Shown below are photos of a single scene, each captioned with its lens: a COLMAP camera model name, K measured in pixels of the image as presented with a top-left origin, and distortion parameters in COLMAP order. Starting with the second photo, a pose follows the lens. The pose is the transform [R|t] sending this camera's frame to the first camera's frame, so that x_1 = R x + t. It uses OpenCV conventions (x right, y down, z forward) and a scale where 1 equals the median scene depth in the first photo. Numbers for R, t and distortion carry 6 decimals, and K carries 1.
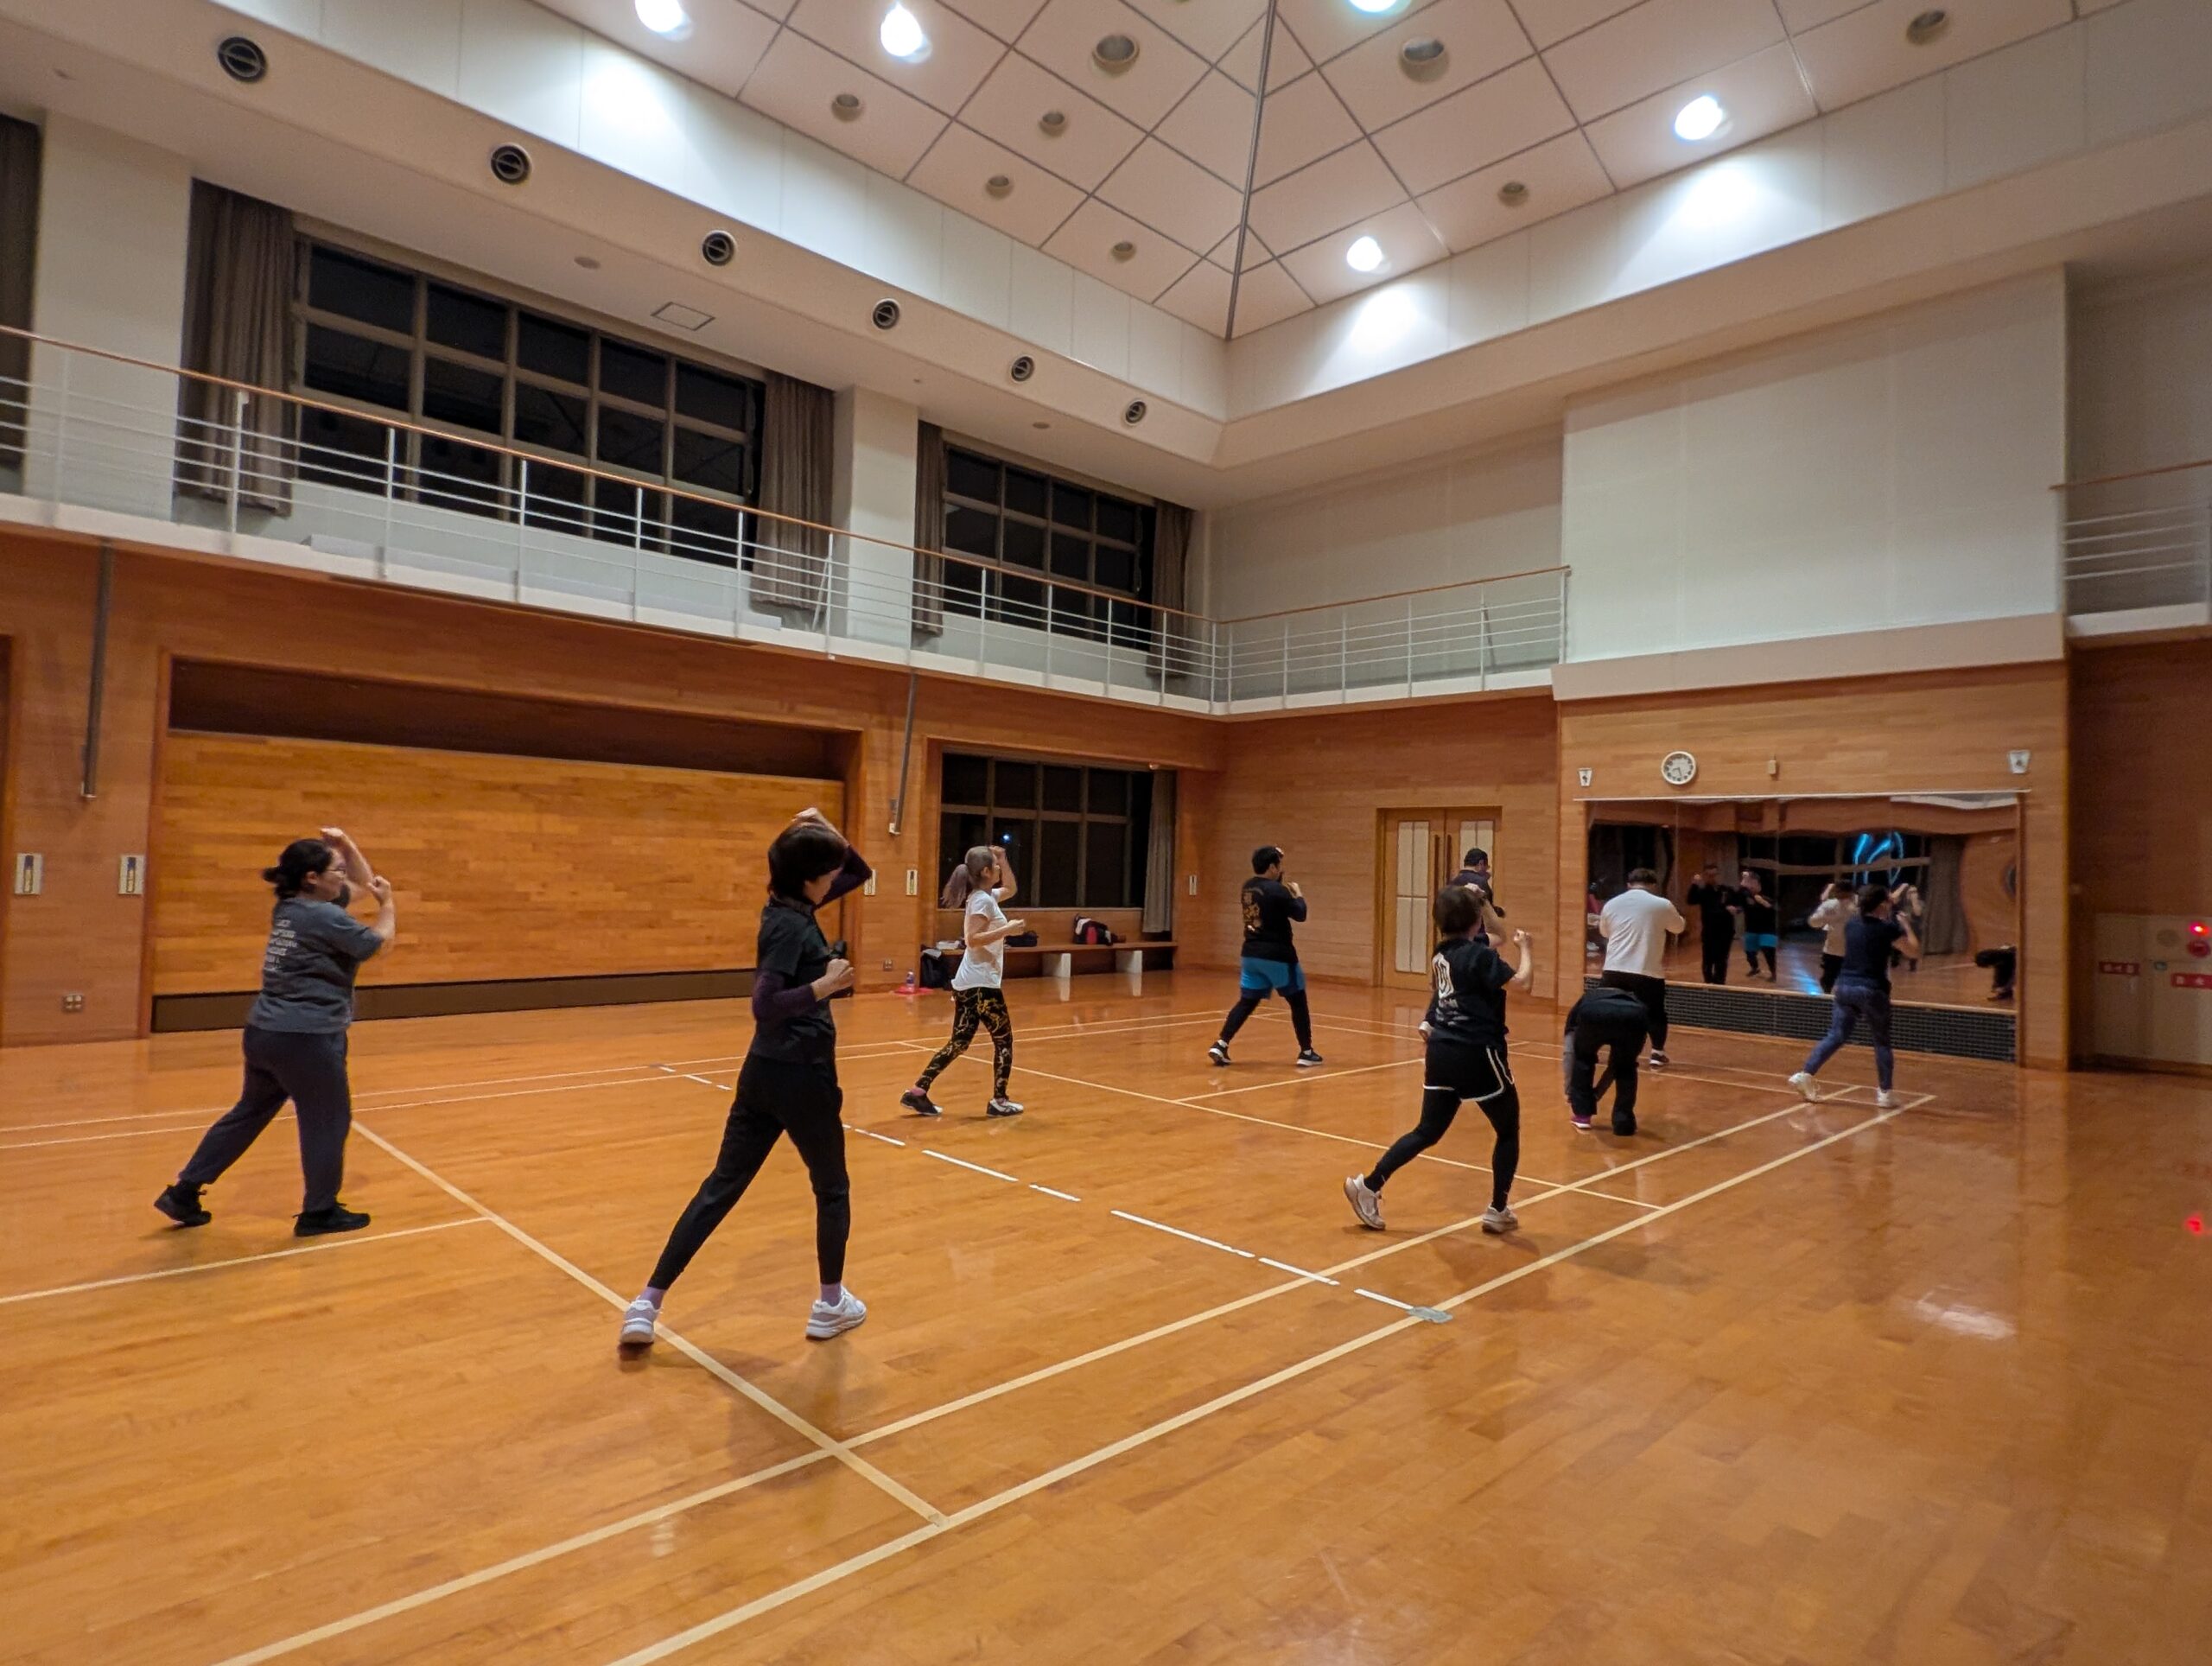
lens RADIAL K [[1243.1, 0, 1106.0], [0, 1243.1, 833.0], [0, 0, 1]] dist [0.042154, 0.001590]
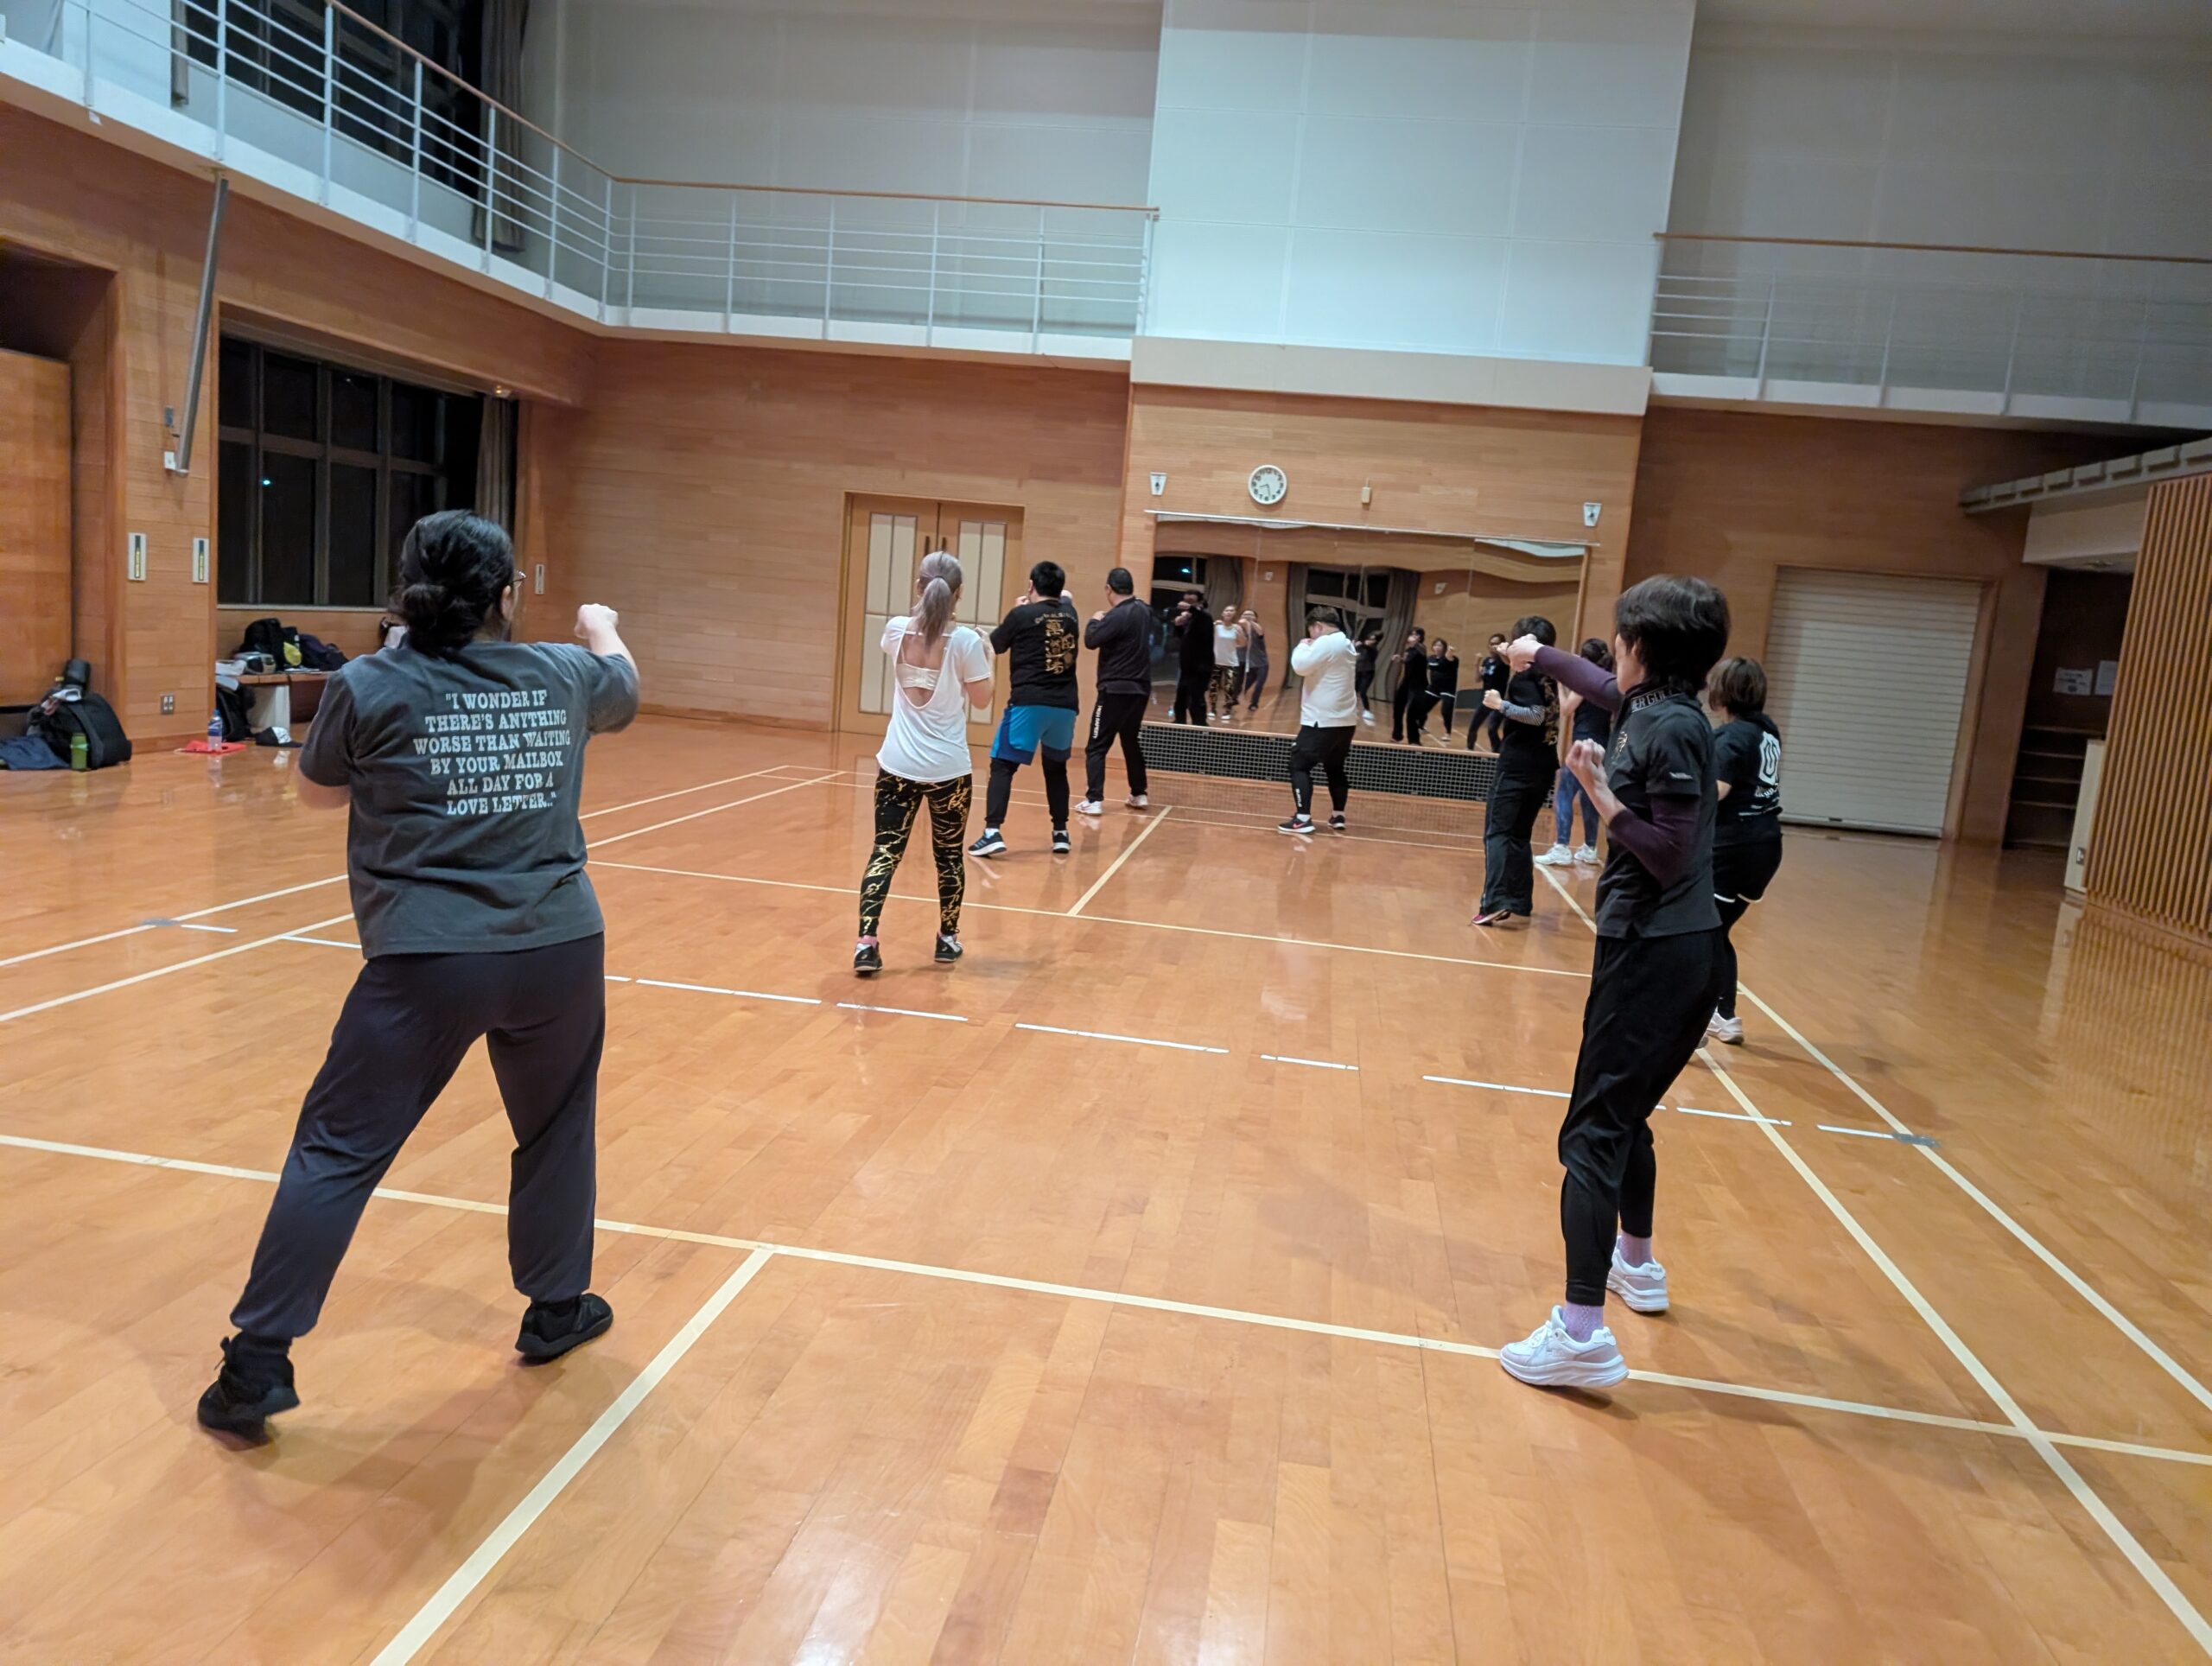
lens RADIAL K [[1615.9, 0, 1106.0], [0, 1615.9, 833.0], [0, 0, 1]] dist [0.047044, 0.000886]
pose [[0.792972, -0.044764, 0.607611, -0.246339], [-0.079429, 0.981190, 0.175946, -0.002739], [-0.604058, -0.187782, 0.774501, 0.118472]]
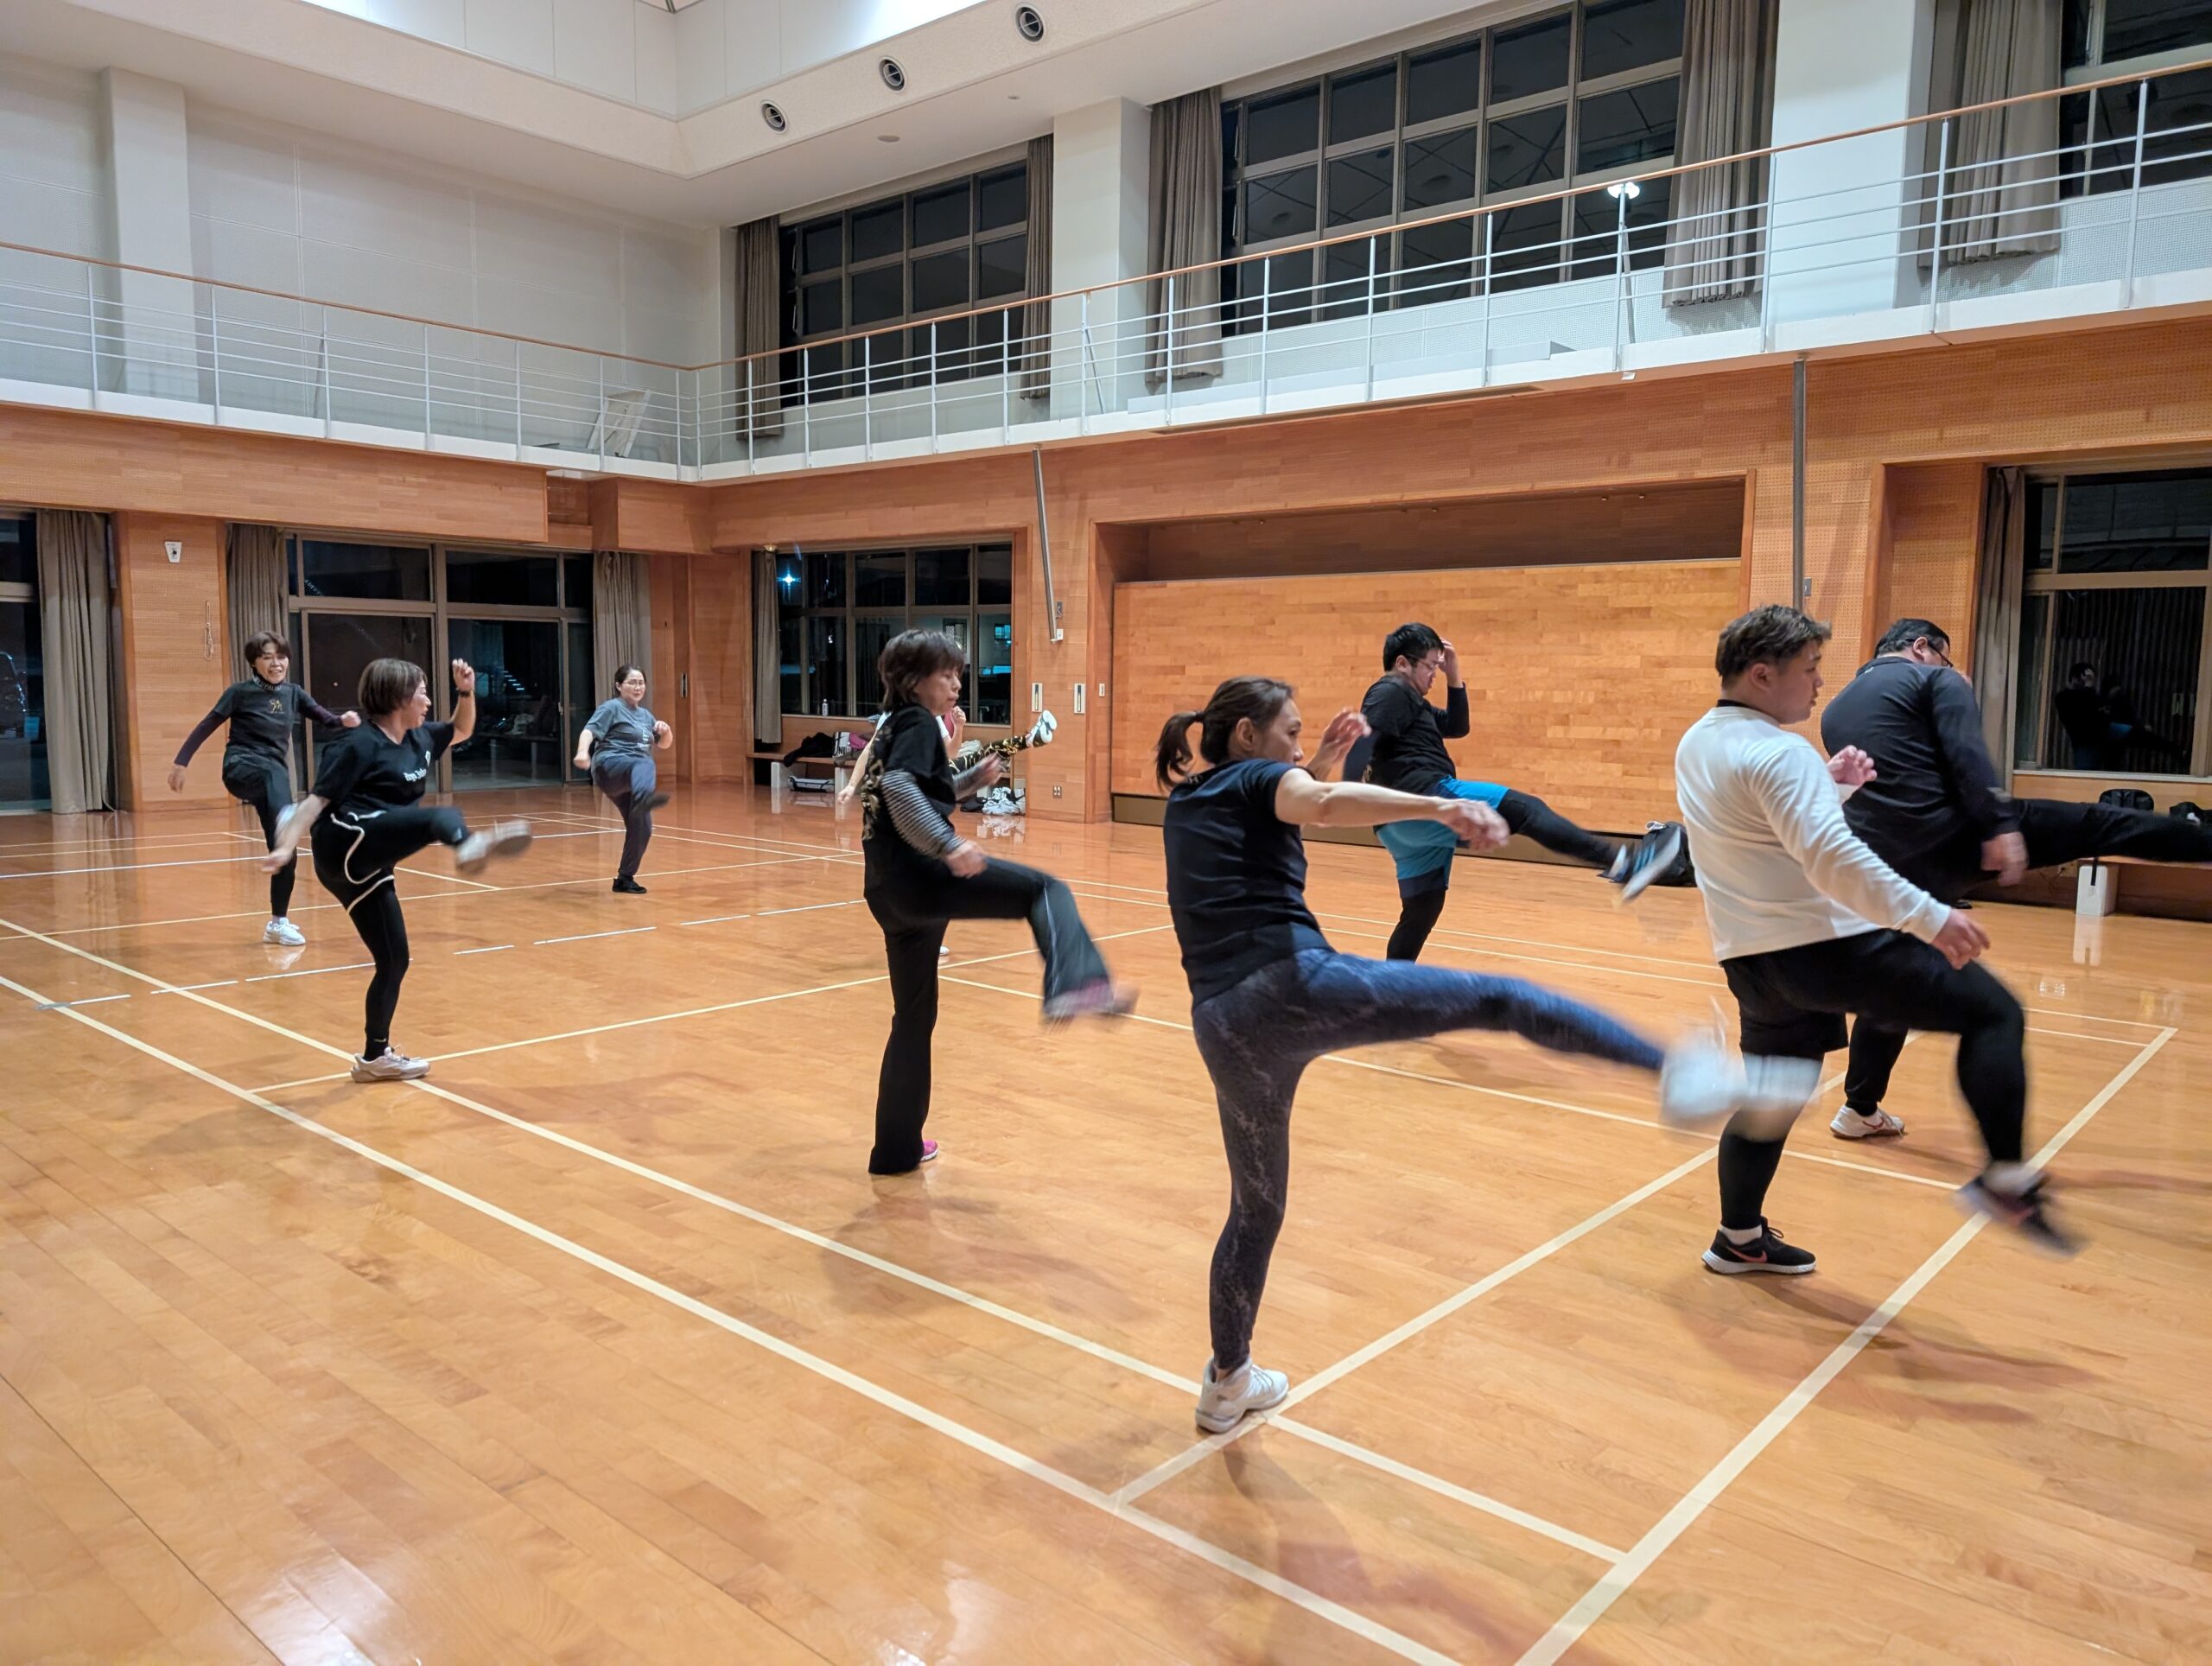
lens RADIAL K [[1622.3, 0, 1105.8], [0, 1622.3, 918.7], [0, 0, 1]] dist [0.028203, -0.003342]
pose [[0.098505, 0.118201, -0.988092, 1.301898], [0.022511, 0.992402, 0.120961, 0.078477], [0.994882, -0.034158, 0.095096, 1.192735]]
